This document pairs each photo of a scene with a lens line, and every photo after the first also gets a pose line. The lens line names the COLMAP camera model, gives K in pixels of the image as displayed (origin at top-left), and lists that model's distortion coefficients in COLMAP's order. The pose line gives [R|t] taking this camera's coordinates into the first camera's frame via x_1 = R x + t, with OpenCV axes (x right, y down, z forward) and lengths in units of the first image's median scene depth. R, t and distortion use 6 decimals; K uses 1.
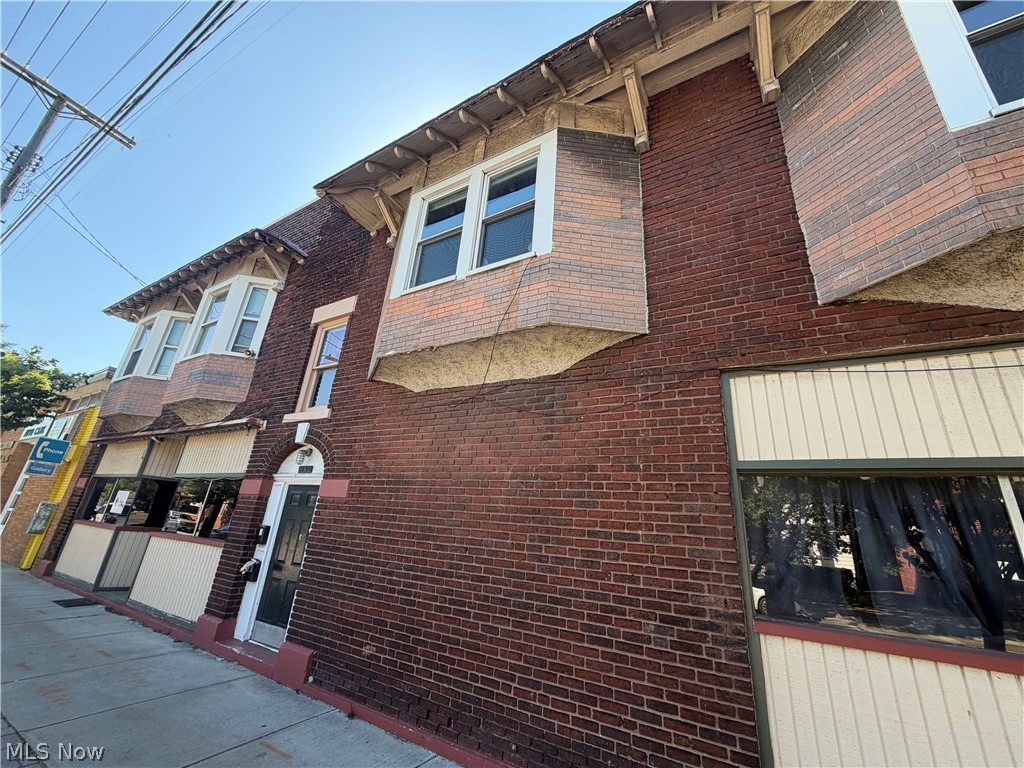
lens RADIAL K [[410.4, 0, 512.0], [0, 410.4, 384.0], [0, 0, 1]] dist [-0.000852, -0.000001]
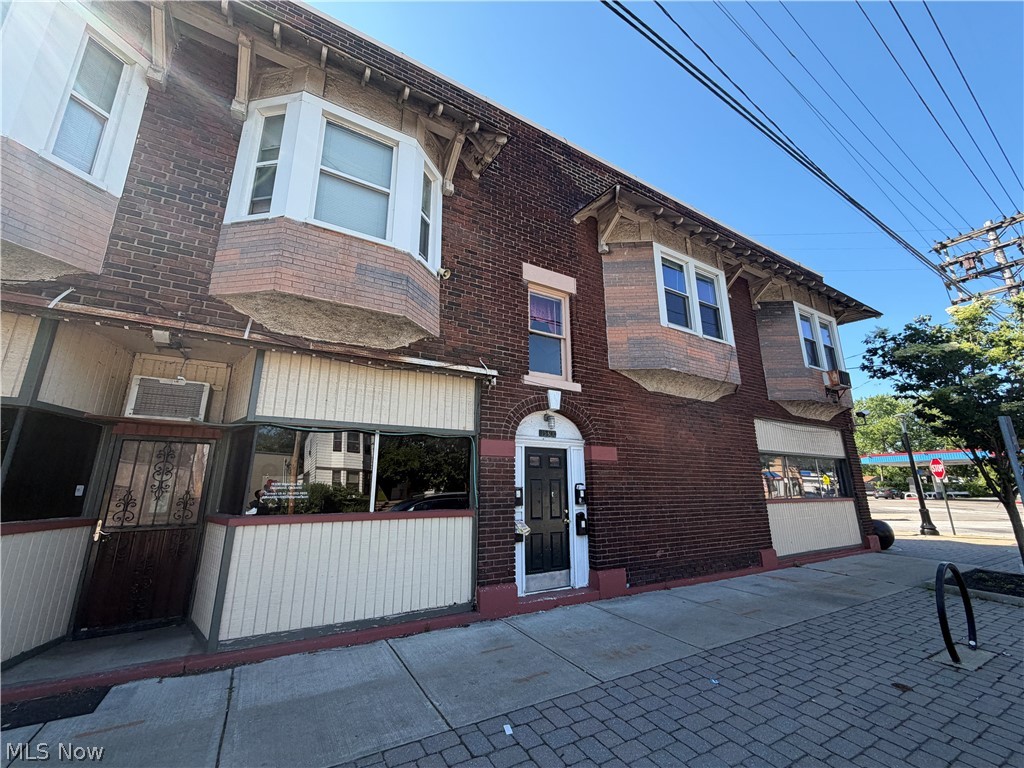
lens RADIAL K [[410.4, 0, 512.0], [0, 410.4, 384.0], [0, 0, 1]] dist [-0.000852, -0.000001]
pose [[0.484705, 0.138485, 0.863645, -1.848896], [-0.266149, 0.963918, -0.005192, 0.142265], [-0.833202, -0.227342, 0.504073, 0.708671]]
